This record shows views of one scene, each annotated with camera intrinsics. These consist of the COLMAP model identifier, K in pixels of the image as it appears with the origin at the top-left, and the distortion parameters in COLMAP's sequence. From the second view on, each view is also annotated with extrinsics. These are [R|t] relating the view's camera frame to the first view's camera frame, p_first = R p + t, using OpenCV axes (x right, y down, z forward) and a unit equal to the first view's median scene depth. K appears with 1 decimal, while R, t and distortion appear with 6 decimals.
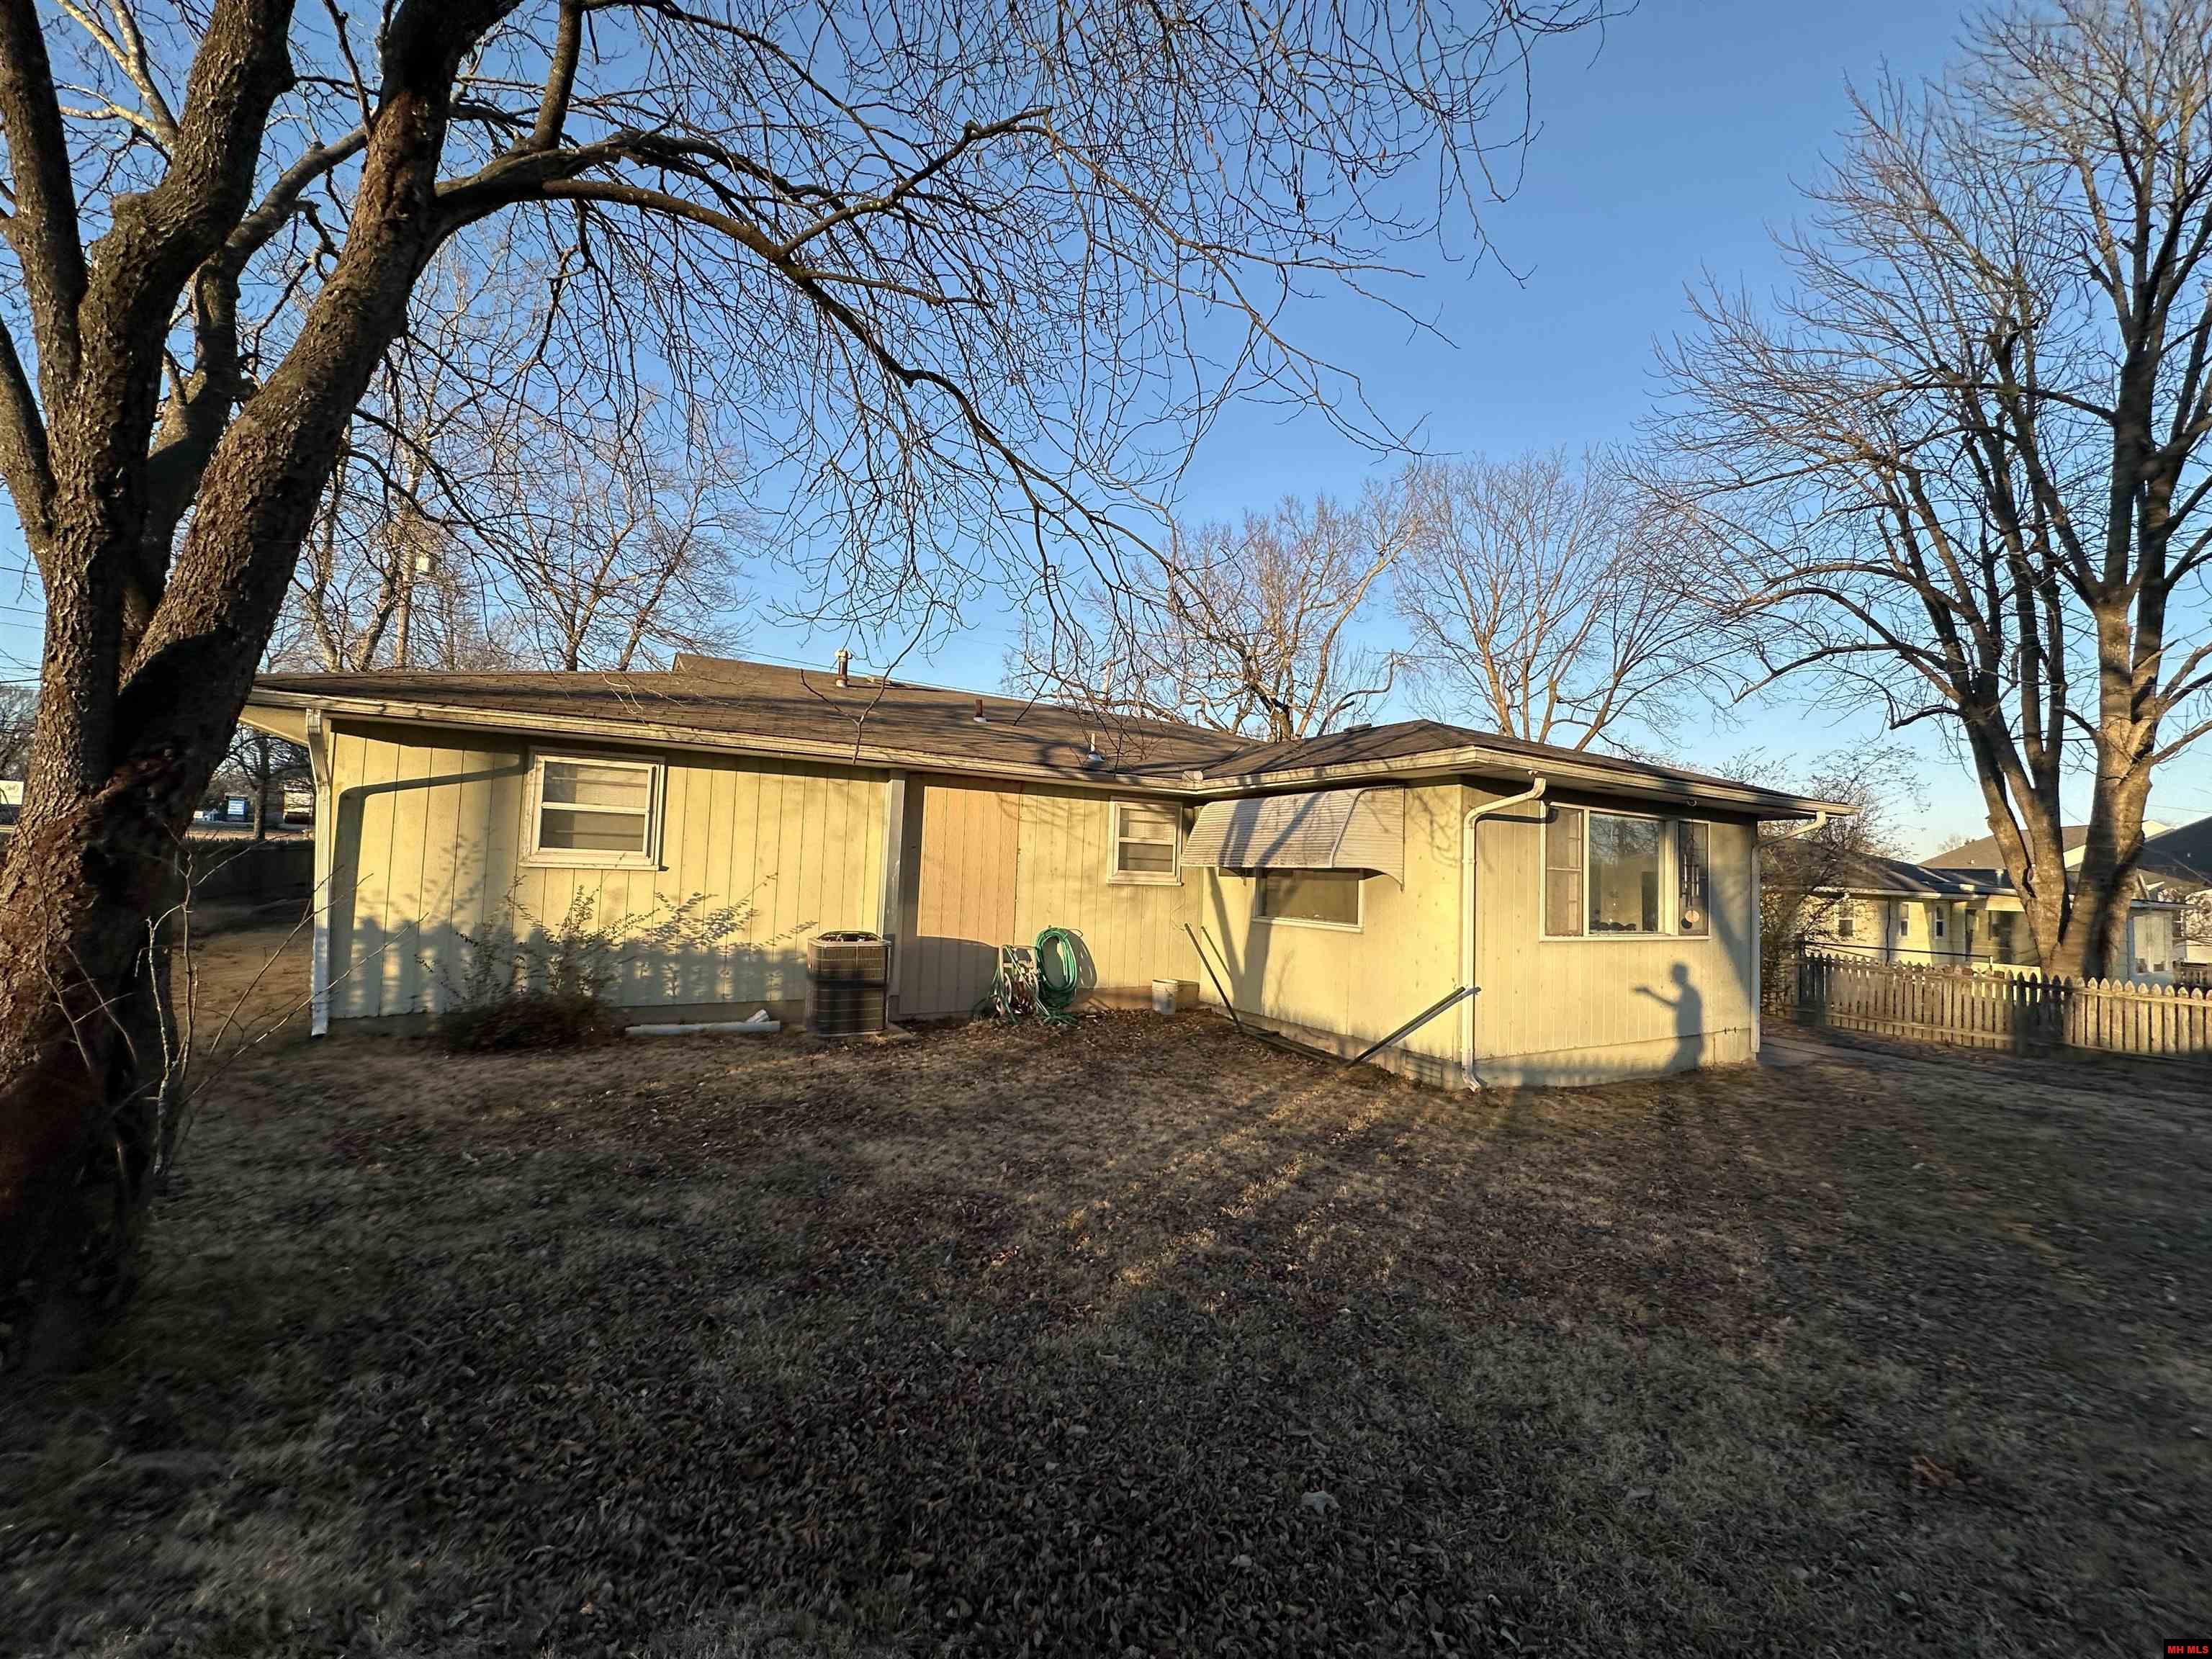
lens RADIAL K [[877.9, 0, 1099.7], [0, 877.9, 827.5], [0, 0, 1]] dist [-0.000655, 0.000634]
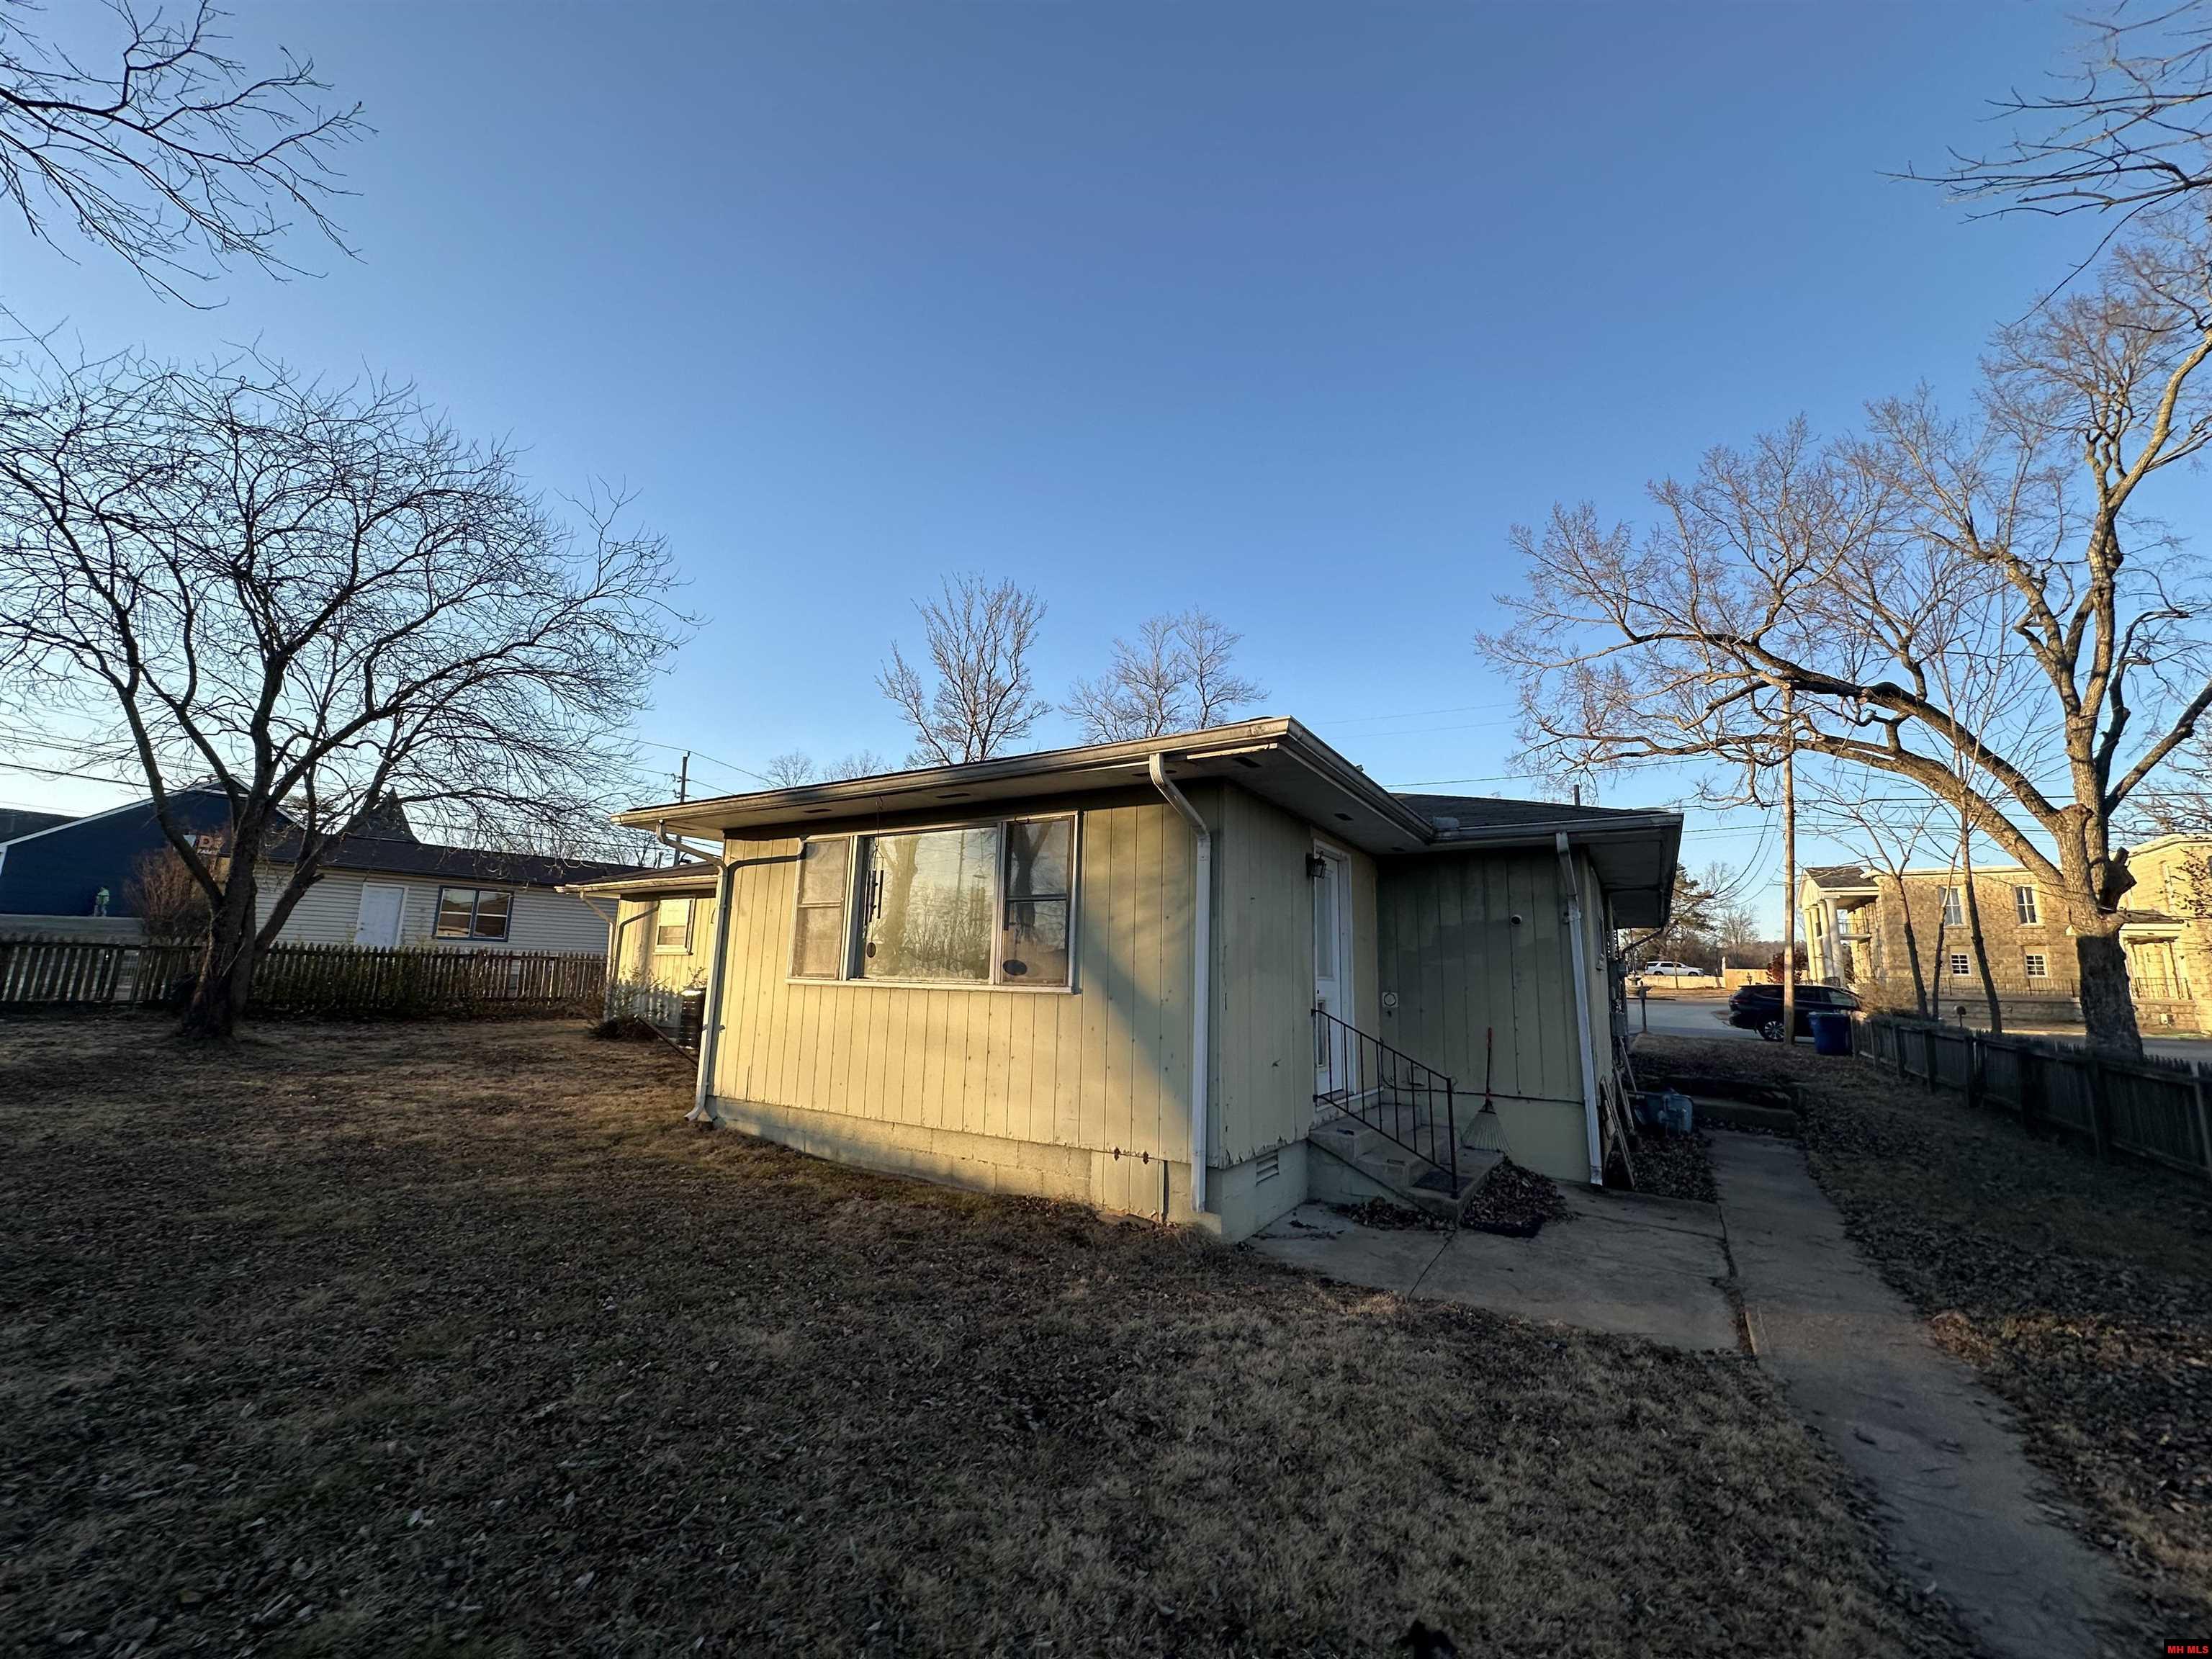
lens RADIAL K [[877.9, 0, 1105.4], [0, 877.9, 826.4], [0, 0, 1]] dist [-0.000655, 0.000634]
pose [[0.471680, -0.178744, -0.863463, 1.510131], [0.035650, 0.982304, -0.183871, 0.148273], [0.881049, 0.055946, 0.469705, 0.845870]]
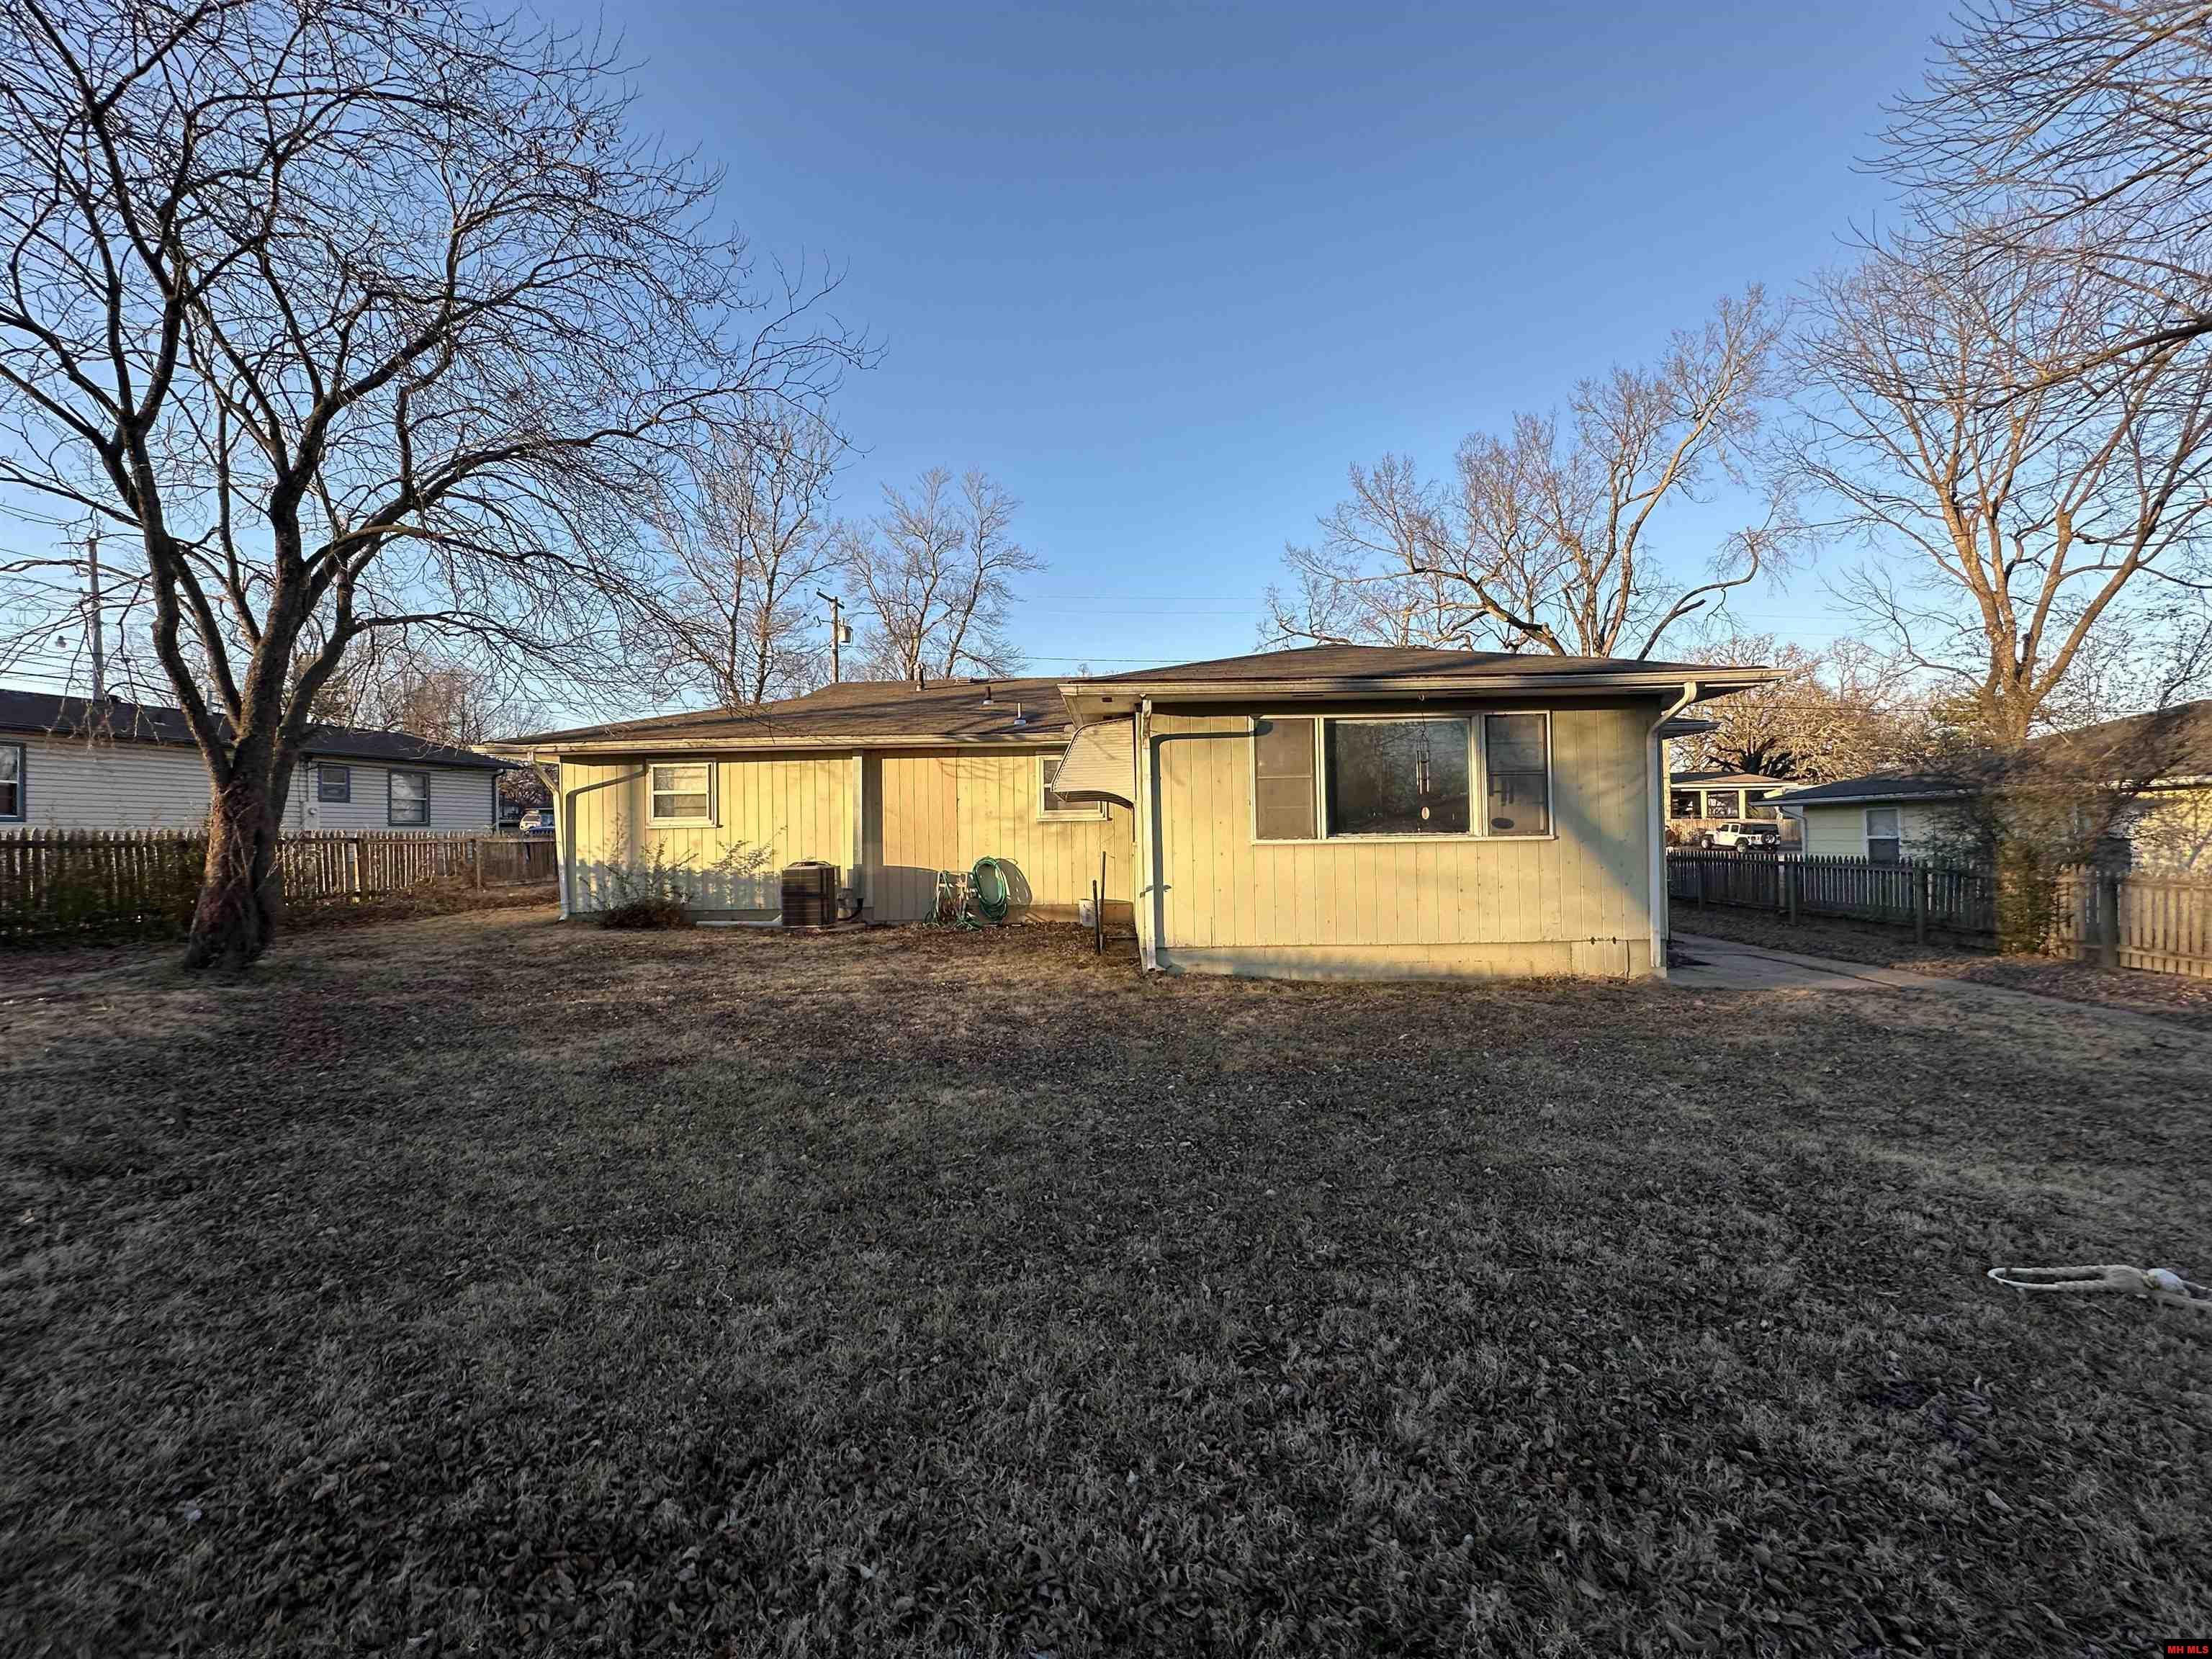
lens RADIAL K [[877.9, 0, 1104.4], [0, 877.9, 825.0], [0, 0, 1]] dist [-0.000655, 0.000634]
pose [[0.856207, -0.061183, -0.512997, 0.903943], [0.075186, 0.997148, 0.006563, 0.083664], [0.511132, -0.044190, 0.858365, -0.029278]]
